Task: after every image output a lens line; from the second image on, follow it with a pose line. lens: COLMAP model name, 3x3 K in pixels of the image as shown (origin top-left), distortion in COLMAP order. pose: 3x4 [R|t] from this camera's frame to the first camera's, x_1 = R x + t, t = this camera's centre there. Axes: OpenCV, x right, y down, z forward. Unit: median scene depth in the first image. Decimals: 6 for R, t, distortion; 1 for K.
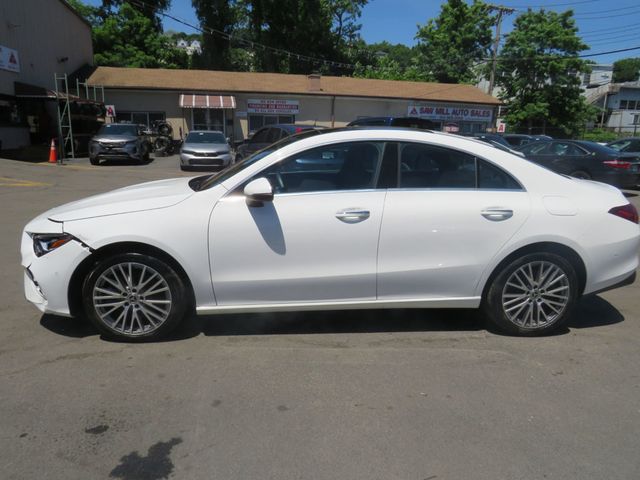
lens RADIAL K [[478.9, 0, 320.0], [0, 478.9, 240.0], [0, 0, 1]] dist [-0.050236, -0.002140]
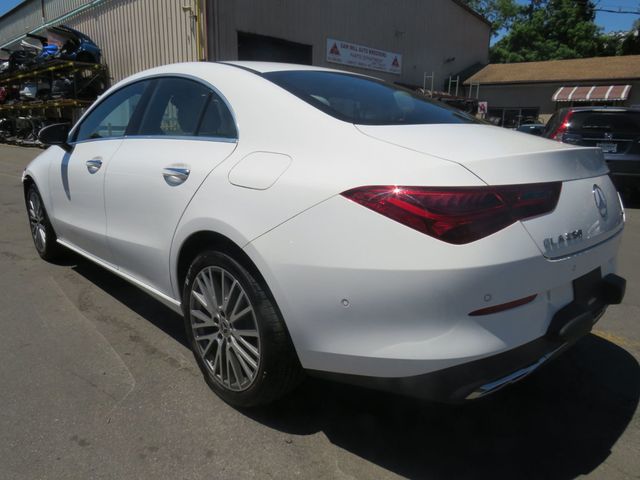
lens RADIAL K [[463.6, 0, 302.9], [0, 463.6, 259.6], [0, 0, 1]] dist [-0.066055, 0.040270]
pose [[0.616626, 0.202735, -0.760704, 0.903597], [-0.173500, 0.977511, 0.119877, -0.043392], [0.767900, 0.058063, 0.637933, 0.717217]]
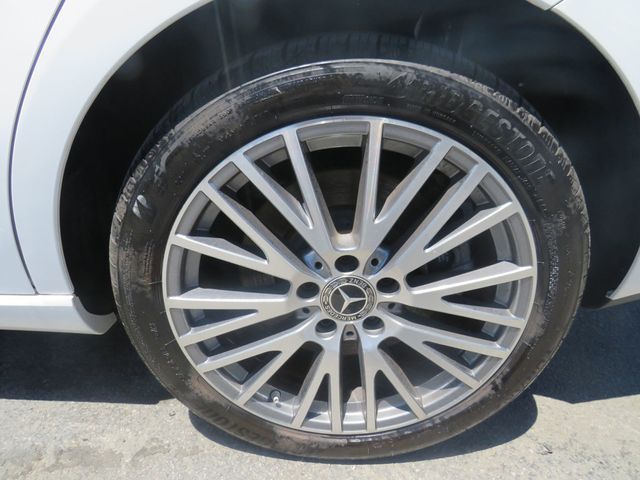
lens RADIAL K [[478.9, 0, 320.0], [0, 478.9, 240.0], [0, 0, 1]] dist [-0.050236, -0.002140]
pose [[0.995709, 0.038609, -0.084100, 0.456288], [-0.015285, 0.964941, 0.262020, 0.040888], [0.091268, -0.259610, 0.961391, 0.813679]]
